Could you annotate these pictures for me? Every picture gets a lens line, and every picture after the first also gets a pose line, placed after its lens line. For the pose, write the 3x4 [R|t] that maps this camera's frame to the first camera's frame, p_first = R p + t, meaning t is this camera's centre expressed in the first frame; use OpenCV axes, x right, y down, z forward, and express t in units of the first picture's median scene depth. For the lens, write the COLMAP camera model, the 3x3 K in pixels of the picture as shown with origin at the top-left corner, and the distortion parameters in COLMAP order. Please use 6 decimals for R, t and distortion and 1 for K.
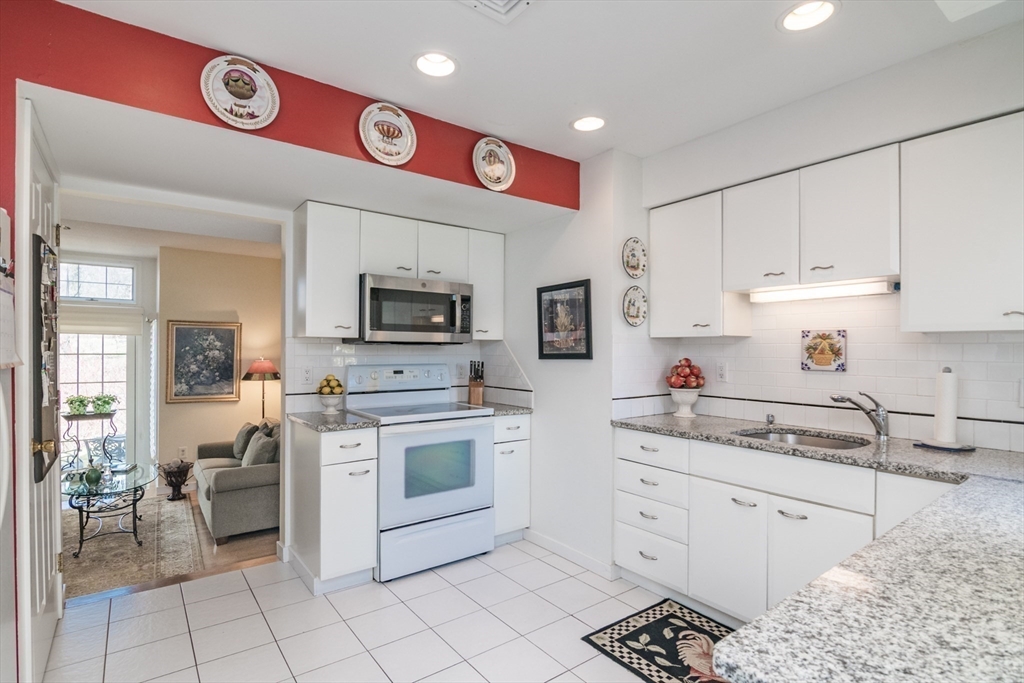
lens RADIAL K [[504.6, 0, 515.6], [0, 504.6, 346.8], [0, 0, 1]] dist [0.000921, 0.000021]
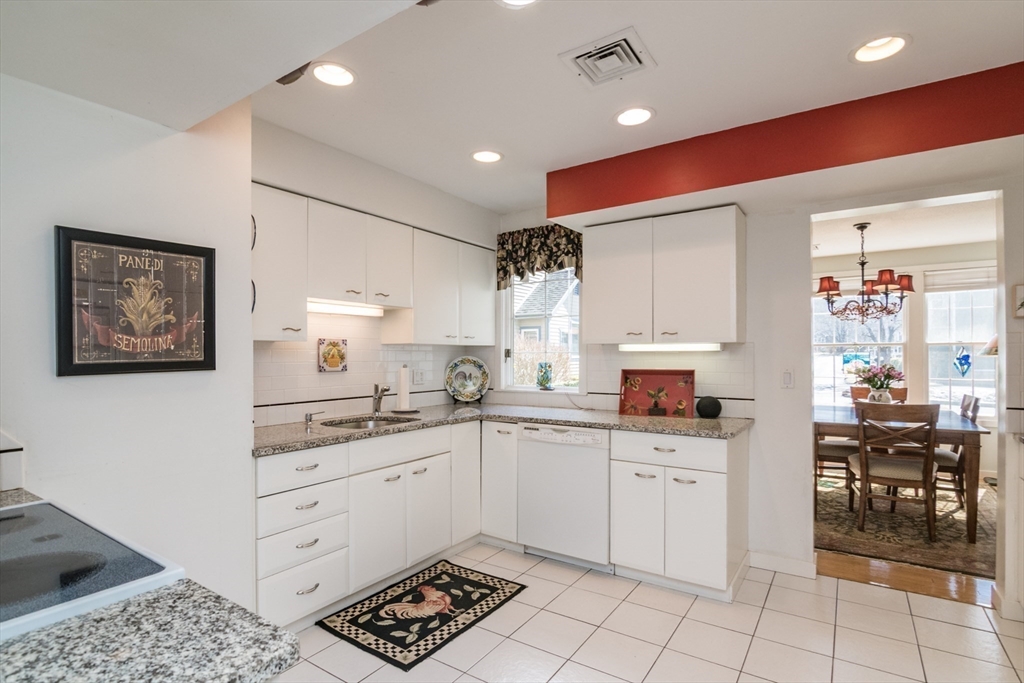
lens RADIAL K [[504.6, 0, 478.3], [0, 504.6, 353.8], [0, 0, 1]] dist [0.000921, 0.000021]
pose [[-0.269625, 0.001620, 0.962964, -0.709922], [0.000195, 0.999999, -0.001628, 0.005939], [-0.962965, -0.000251, -0.269625, 1.015995]]
